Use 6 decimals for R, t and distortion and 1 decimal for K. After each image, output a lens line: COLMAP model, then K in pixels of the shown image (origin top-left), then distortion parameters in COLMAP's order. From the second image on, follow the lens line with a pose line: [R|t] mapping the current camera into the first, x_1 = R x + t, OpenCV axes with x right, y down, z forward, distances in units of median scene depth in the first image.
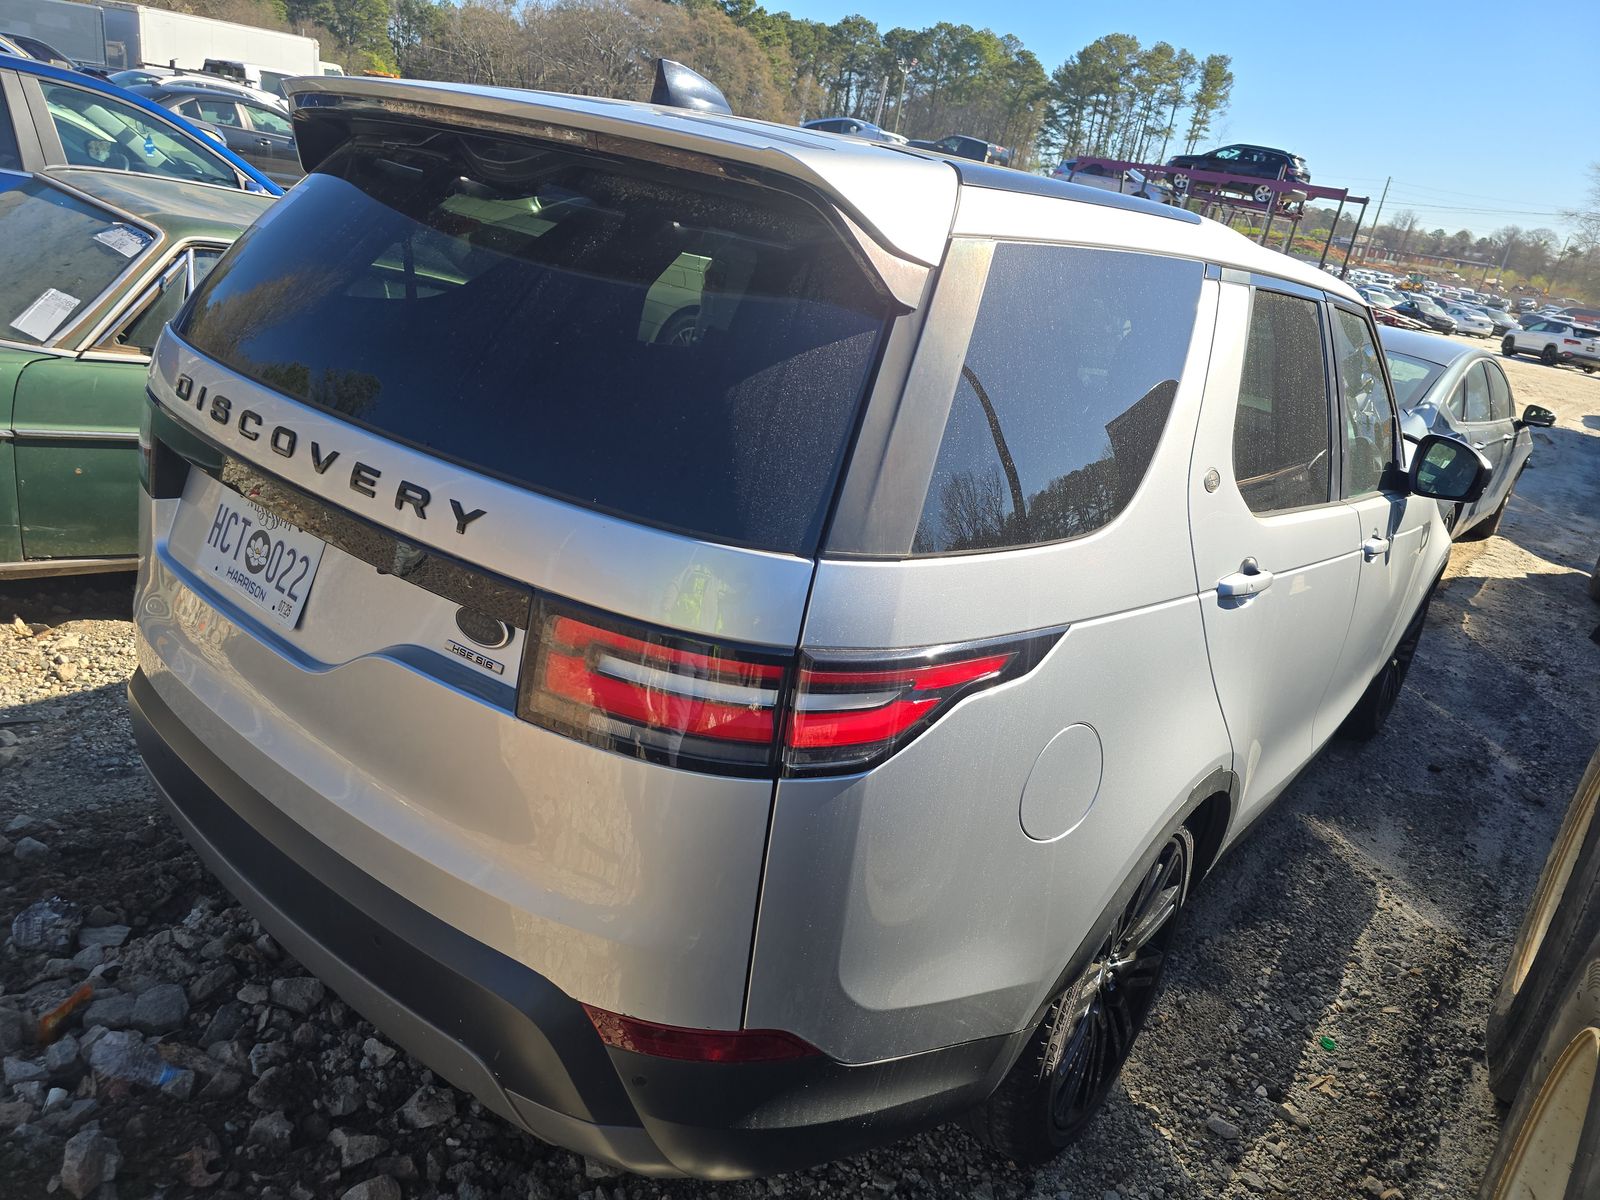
lens RADIAL K [[1043.6, 0, 807.4], [0, 1043.6, 635.9], [0, 0, 1]] dist [0.061963, -0.066656]
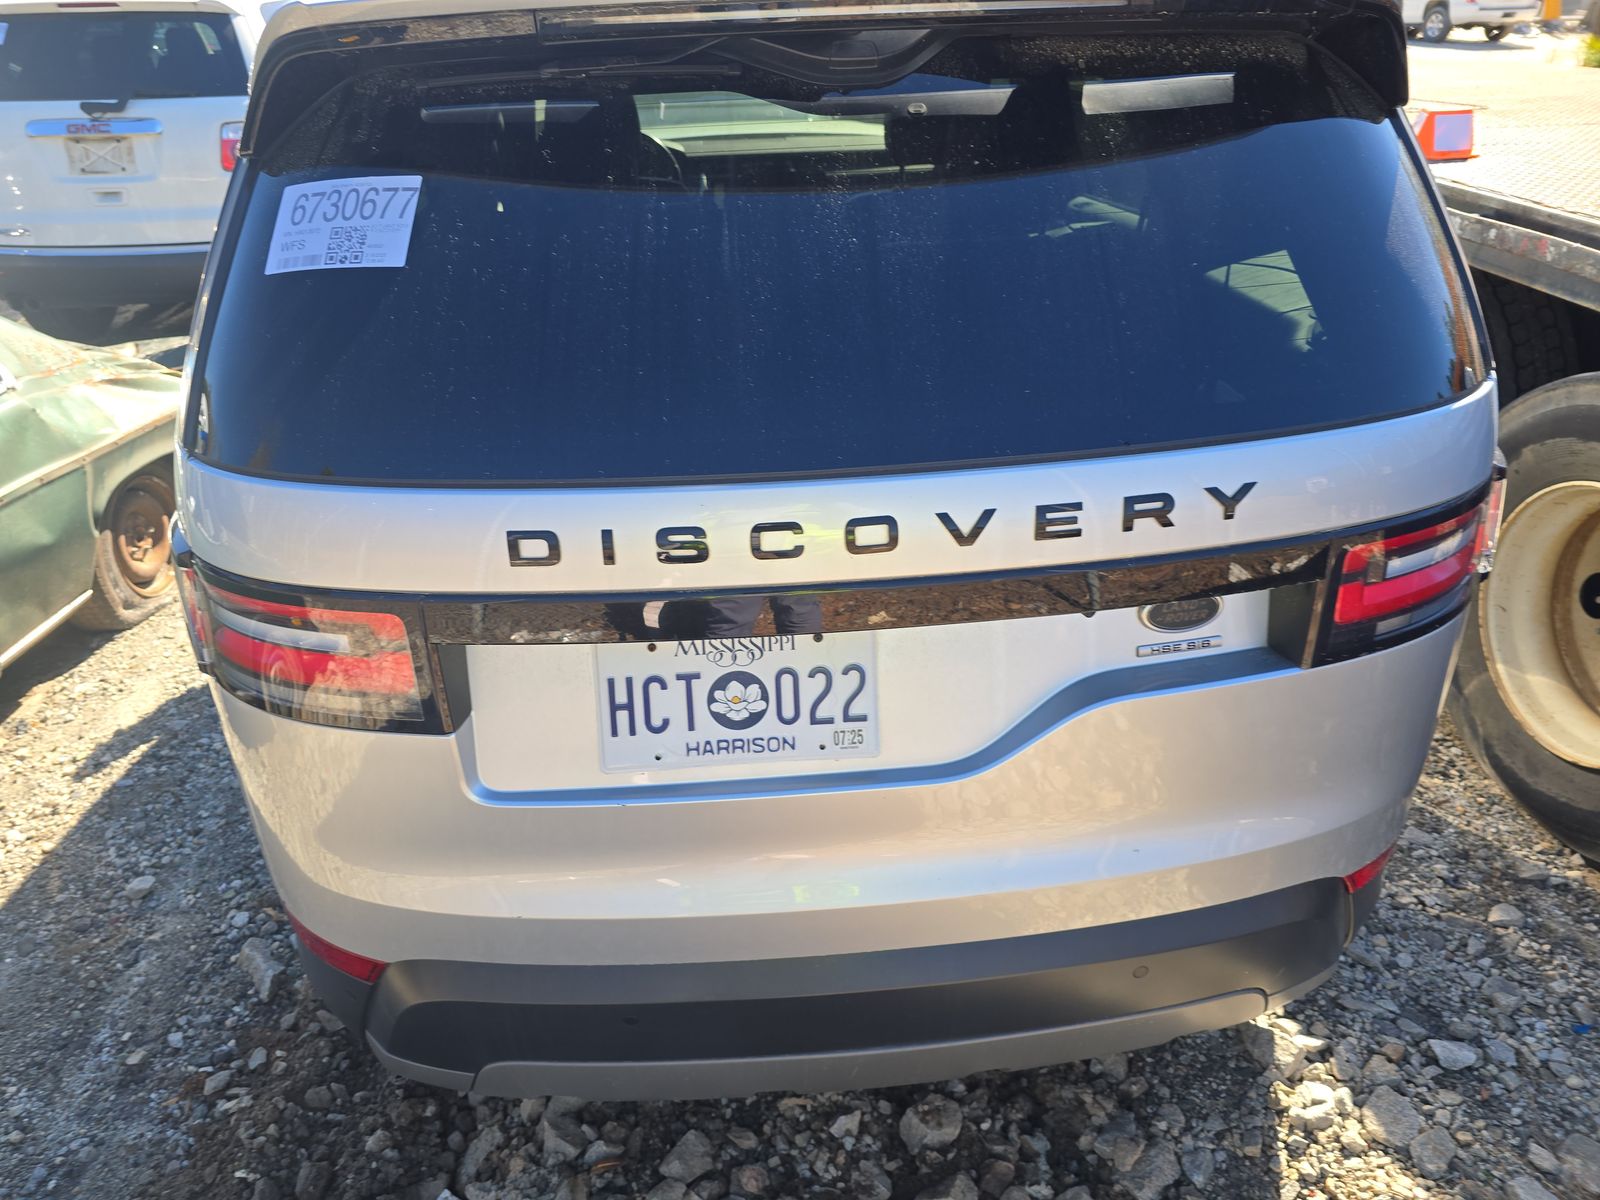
lens RADIAL K [[1069.8, 0, 742.5], [0, 1069.8, 633.1], [0, 0, 1]] dist [0.033200, -0.027250]
pose [[0.716449, -0.499389, 0.487146, -0.844109], [0.388030, 0.865552, 0.316626, -0.348380], [-0.579769, -0.037819, 0.813902, 0.393724]]
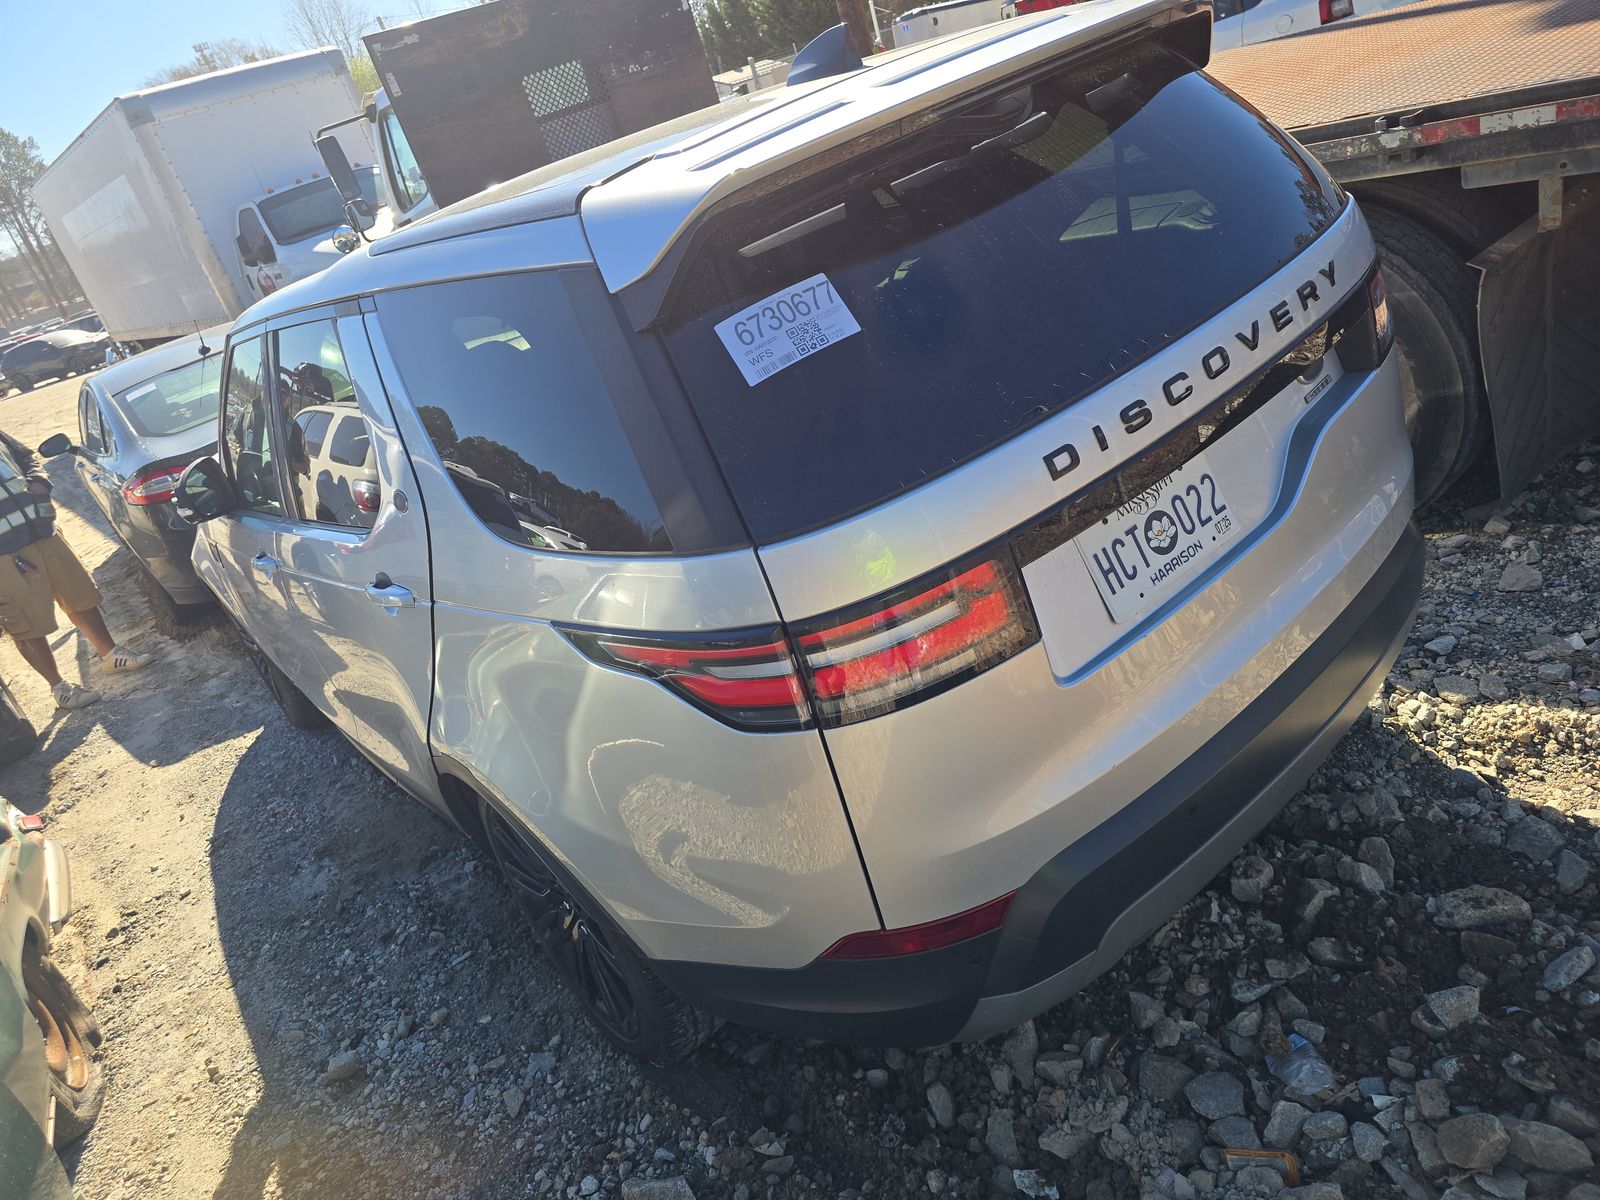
lens RADIAL K [[1061.5, 0, 811.4], [0, 1061.5, 643.4], [0, 0, 1]] dist [0.043878, -0.037325]
pose [[0.143469, -0.639698, 0.755118, -1.379533], [0.654121, 0.633876, 0.412708, -0.638133], [-0.742659, 0.434728, 0.509381, 0.767617]]
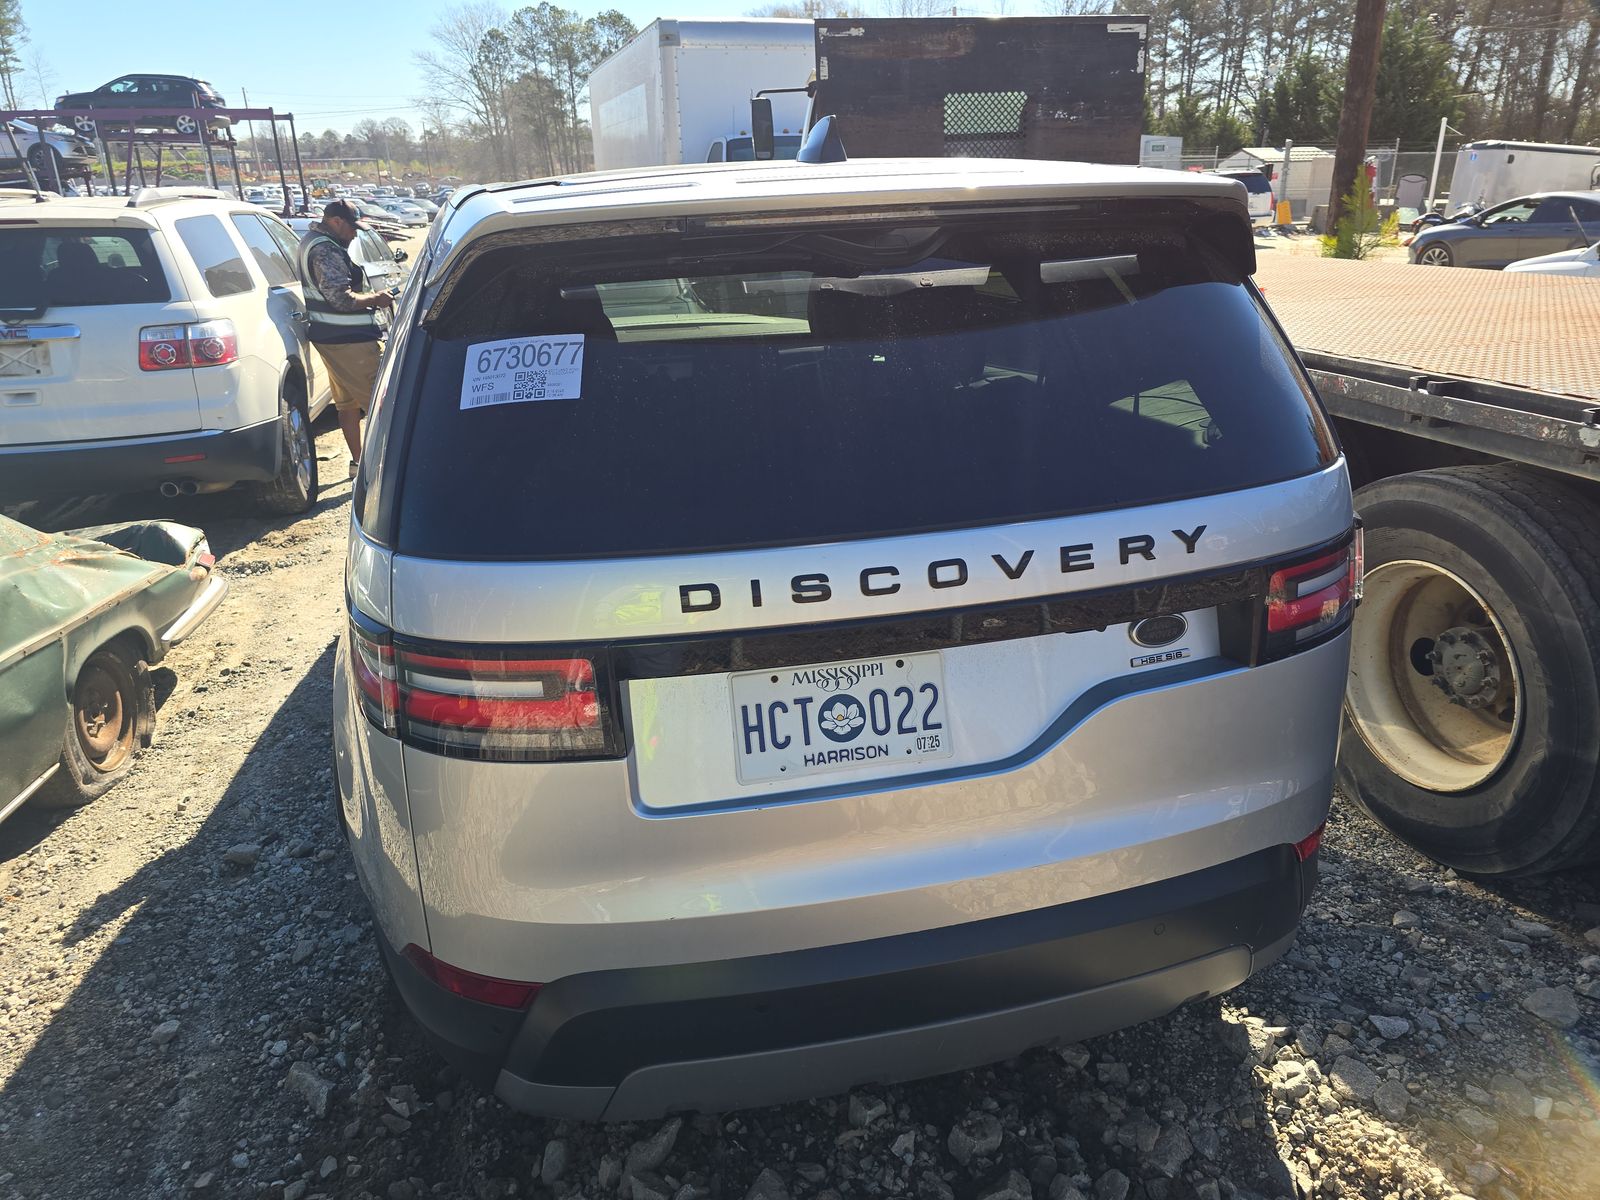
lens RADIAL K [[1061.6, 0, 752.5], [0, 1061.6, 636.7], [0, 0, 1]] dist [0.052526, -0.042746]
pose [[0.610480, -0.458097, 0.646113, -1.123485], [0.417155, 0.879417, 0.229362, -0.384250], [-0.673273, 0.129508, 0.727964, 0.360931]]
